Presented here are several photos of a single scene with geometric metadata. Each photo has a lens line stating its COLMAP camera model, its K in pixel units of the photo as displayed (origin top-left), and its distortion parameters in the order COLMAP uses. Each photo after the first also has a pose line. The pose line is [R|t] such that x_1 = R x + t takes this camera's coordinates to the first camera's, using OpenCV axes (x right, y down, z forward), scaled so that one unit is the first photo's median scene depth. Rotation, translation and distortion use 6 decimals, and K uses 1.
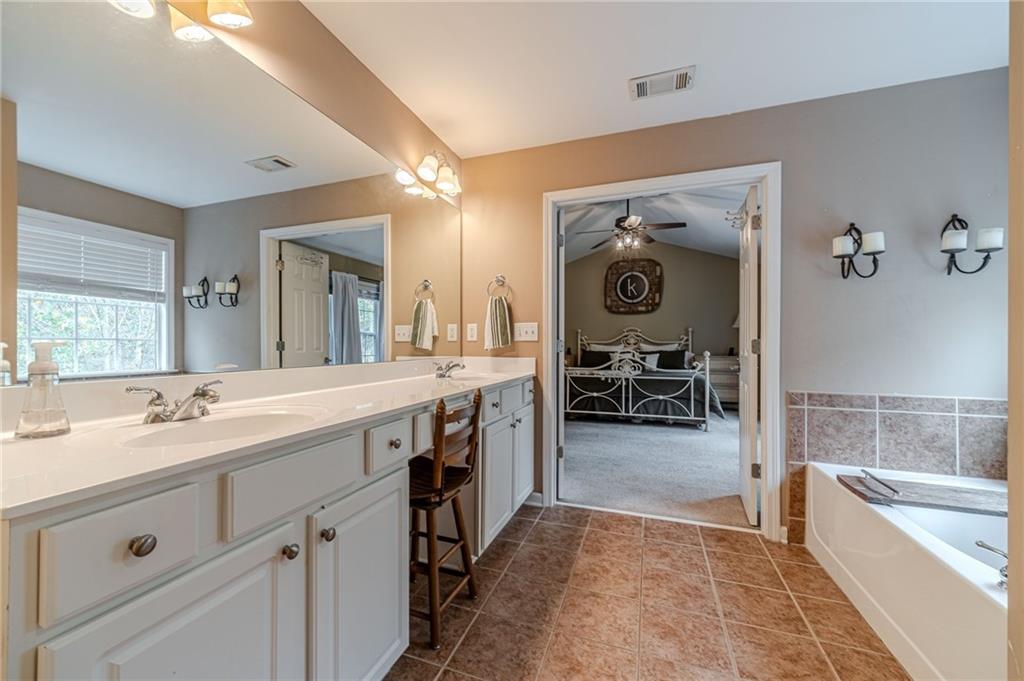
lens RADIAL K [[403.2, 0, 496.6], [0, 403.2, 344.4], [0, 0, 1]] dist [-0.000679, -0.000044]
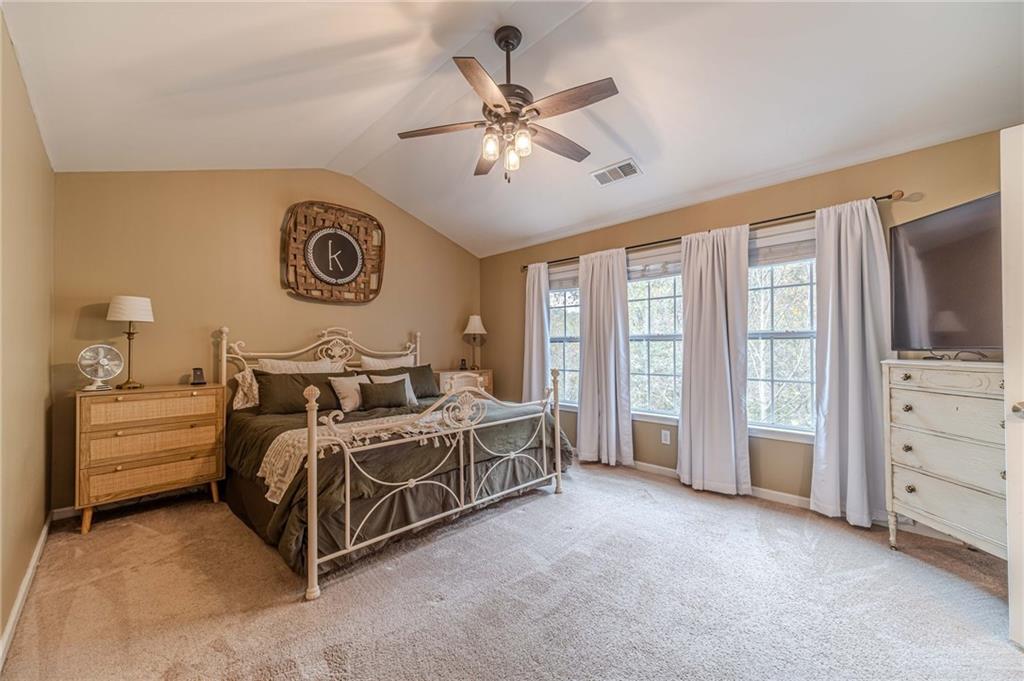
lens RADIAL K [[403.2, 0, 504.8], [0, 403.2, 342.9], [0, 0, 1]] dist [-0.000679, -0.000044]
pose [[0.429971, 0.008969, 0.902798, -0.224279], [0.006174, 0.999898, -0.012874, -0.036930], [-0.902821, 0.011110, 0.429872, 1.745183]]
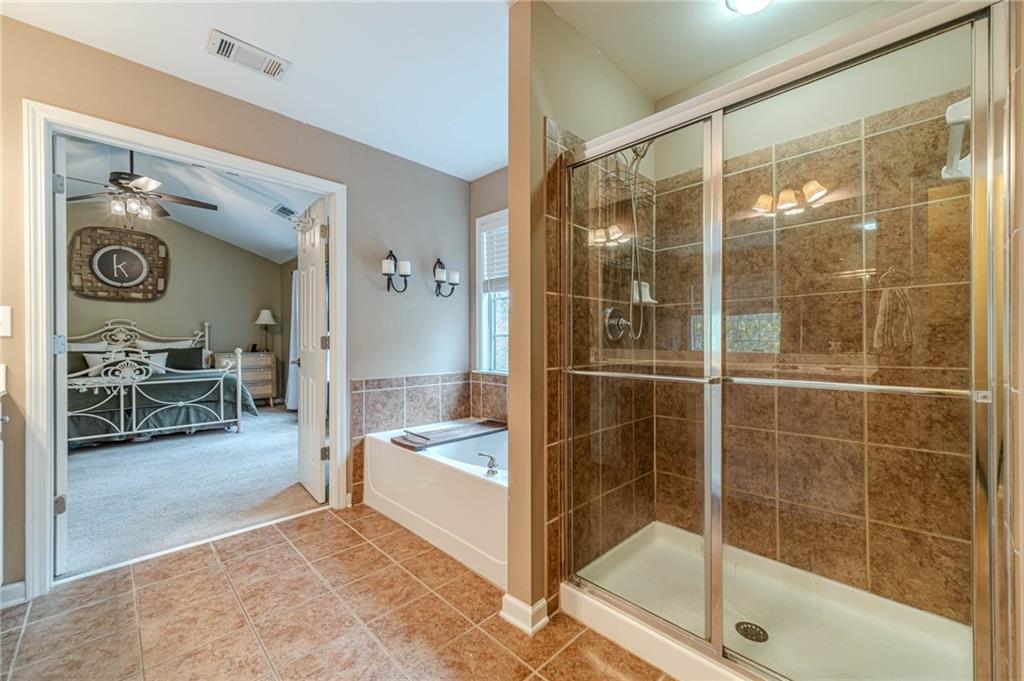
lens RADIAL K [[403.2, 0, 504.6], [0, 403.2, 343.9], [0, 0, 1]] dist [-0.000679, -0.000044]
pose [[0.421893, -0.010784, 0.906582, -0.155139], [0.003271, 0.999941, 0.010372, -0.001089], [-0.906640, -0.001410, 0.421903, 0.072931]]
